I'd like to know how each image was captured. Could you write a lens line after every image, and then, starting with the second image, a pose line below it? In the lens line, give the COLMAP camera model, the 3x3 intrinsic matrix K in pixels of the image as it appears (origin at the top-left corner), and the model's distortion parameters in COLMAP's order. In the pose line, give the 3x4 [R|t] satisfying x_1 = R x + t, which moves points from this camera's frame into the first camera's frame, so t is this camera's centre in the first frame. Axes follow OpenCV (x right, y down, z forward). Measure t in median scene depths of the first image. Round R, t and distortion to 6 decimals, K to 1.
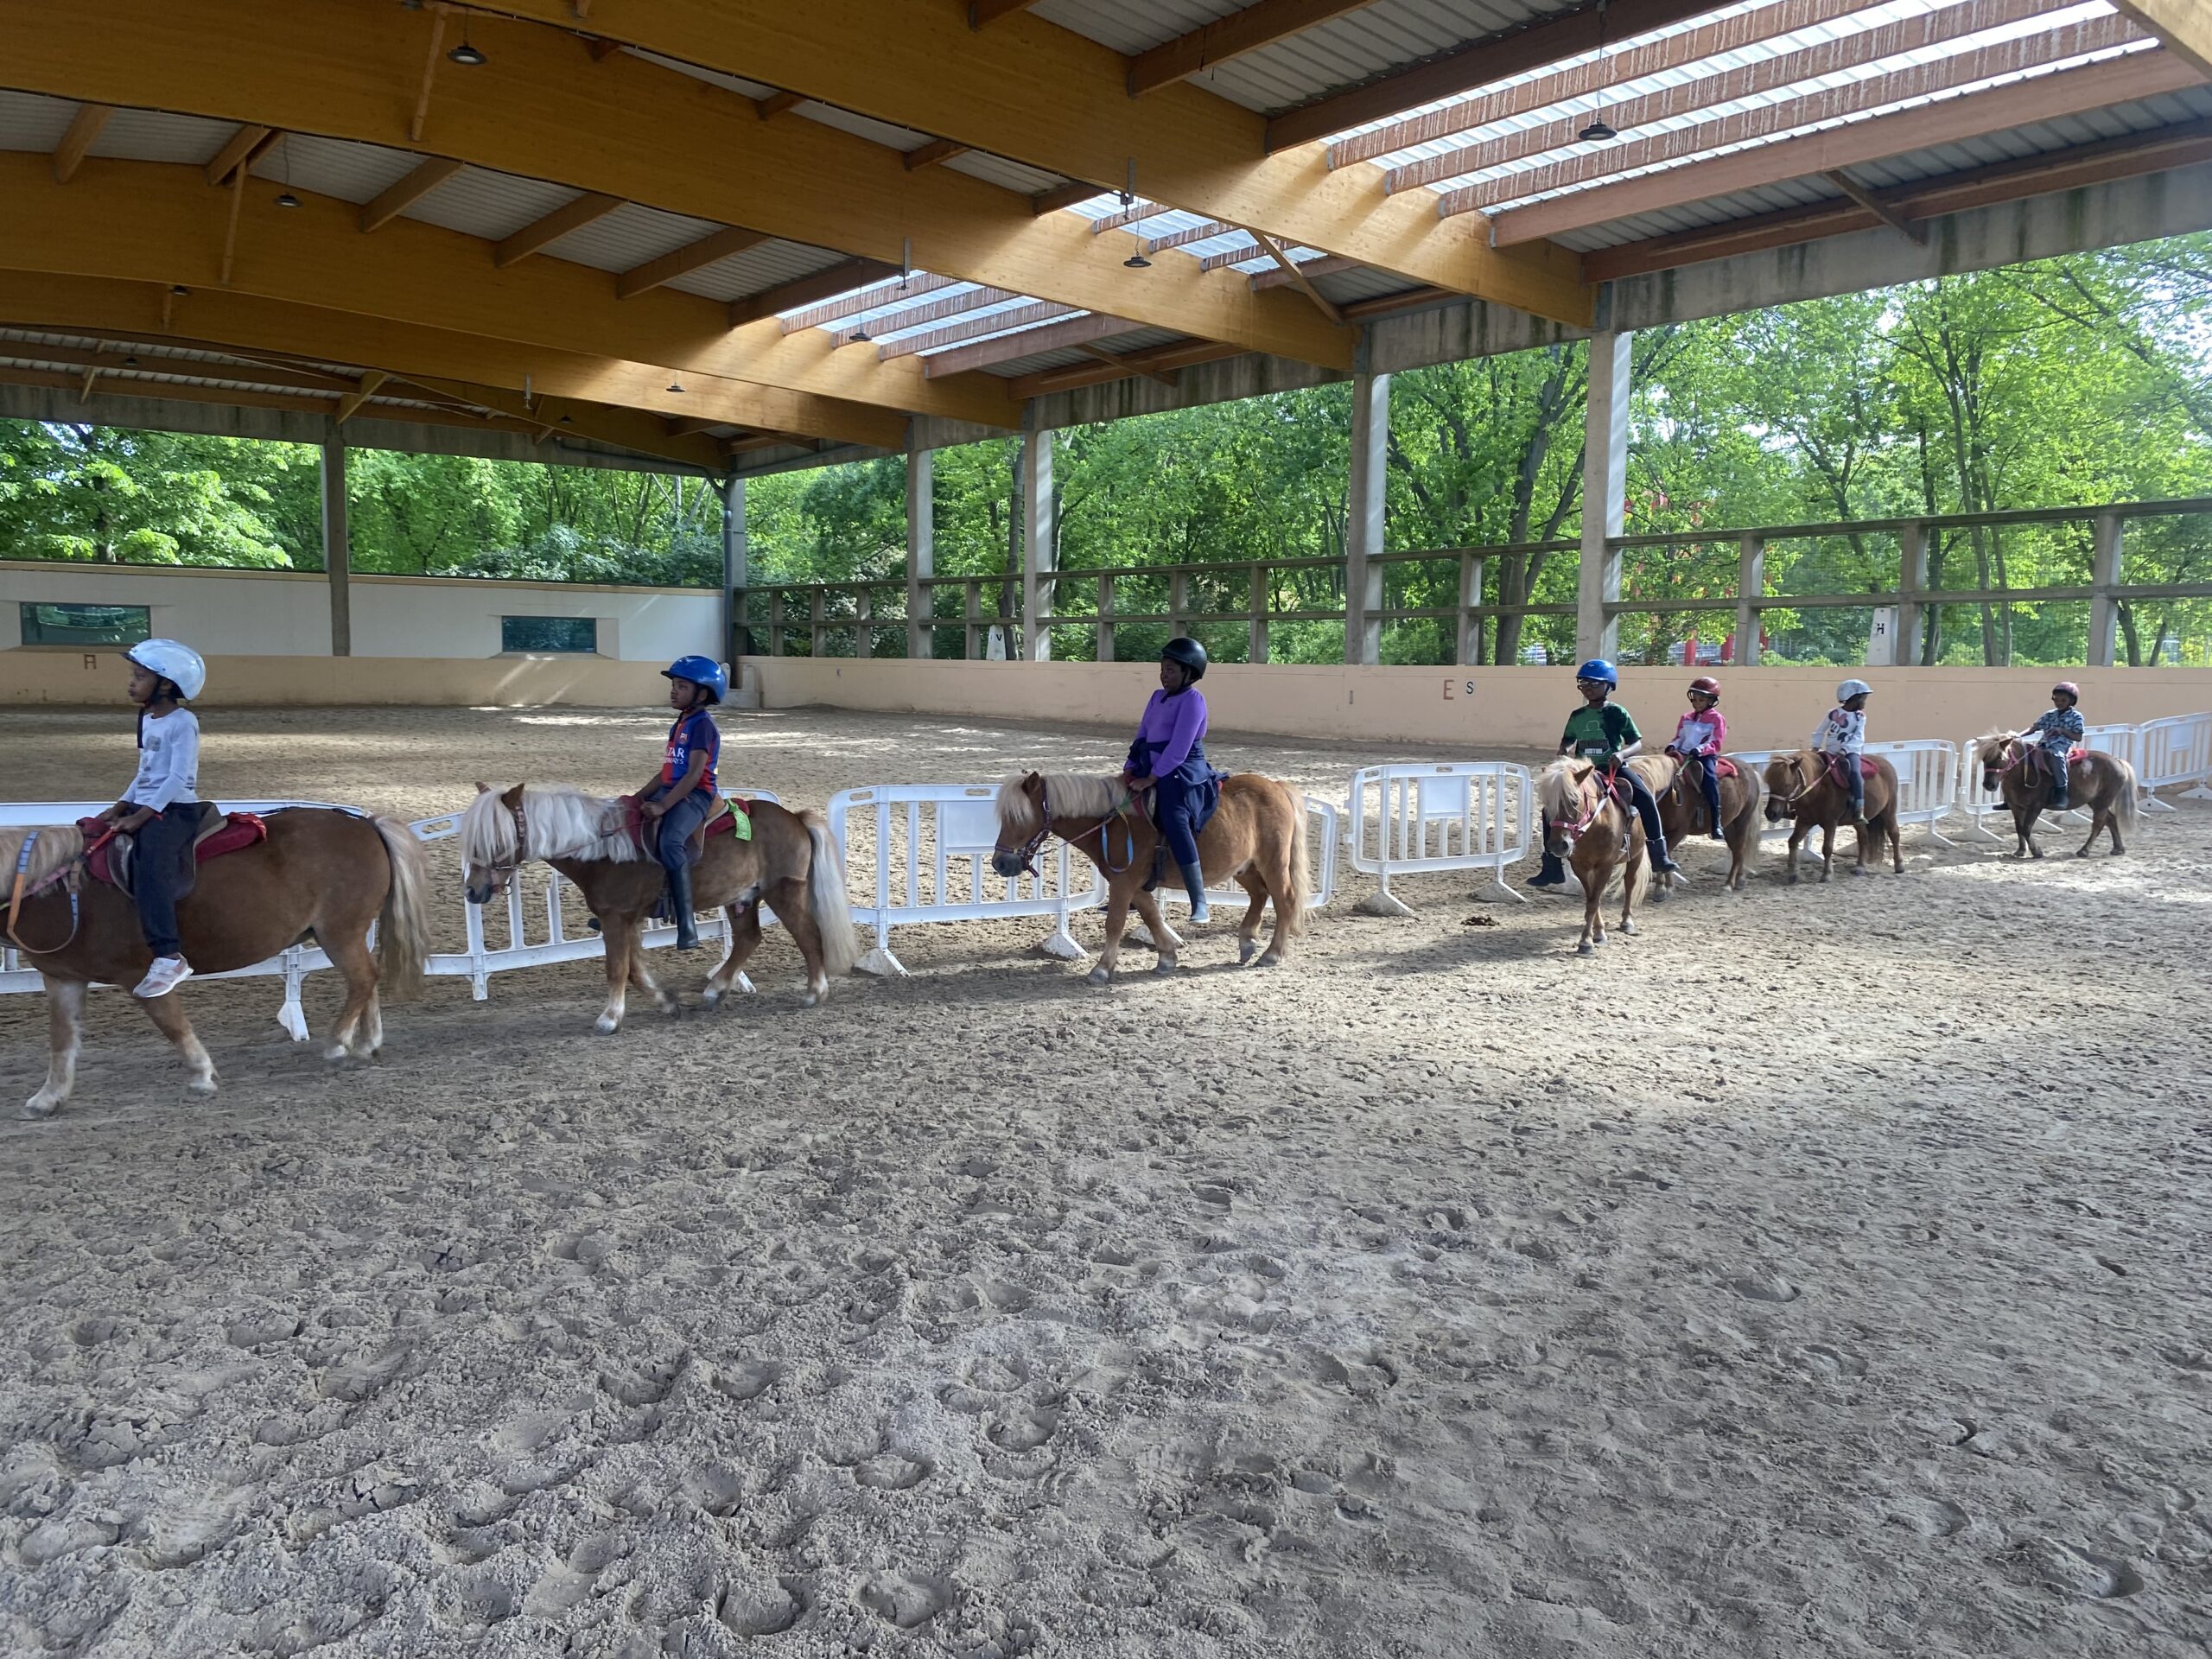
lens RADIAL K [[1703.9, 0, 1099.8], [0, 1703.9, 838.3], [0, 0, 1]] dist [0.013734, -0.023991]
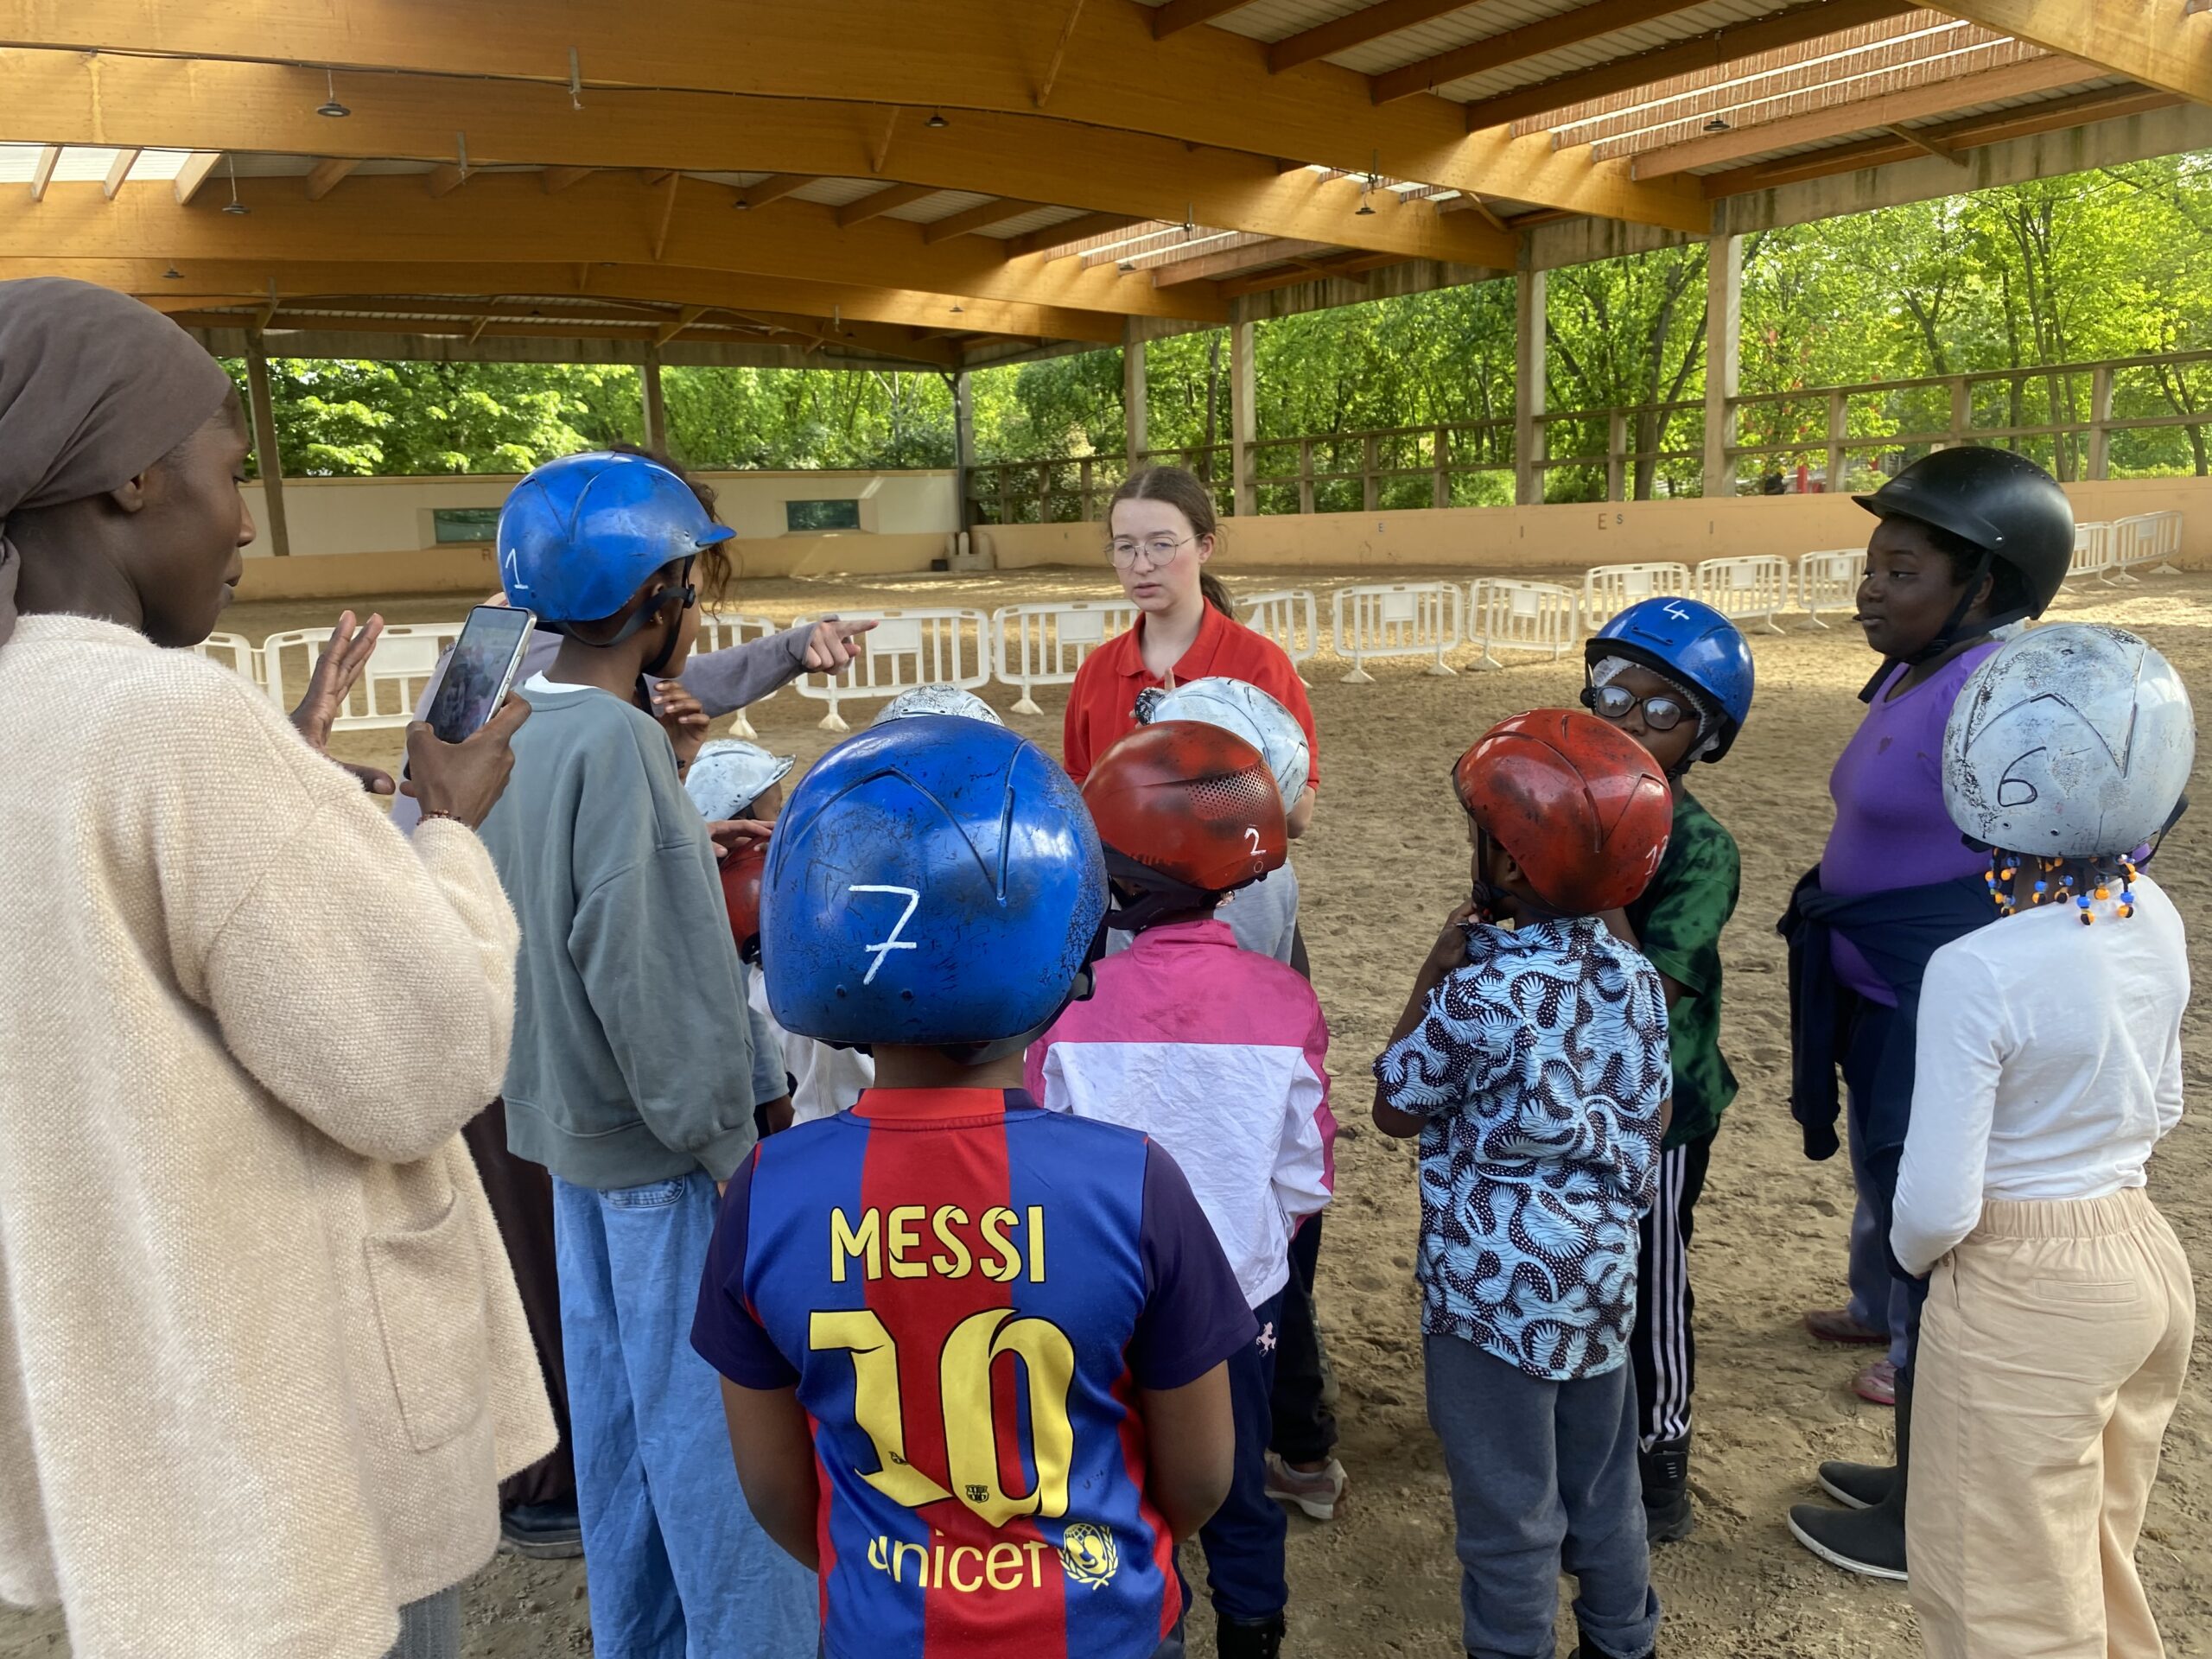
lens RADIAL K [[1703.9, 0, 1111.5], [0, 1703.9, 817.2], [0, 0, 1]] dist [0.013734, -0.023991]
pose [[0.997526, -0.040868, -0.057201, -0.078721], [0.044877, 0.996491, 0.070653, 0.021052], [0.054113, -0.073045, 0.995859, -0.249239]]
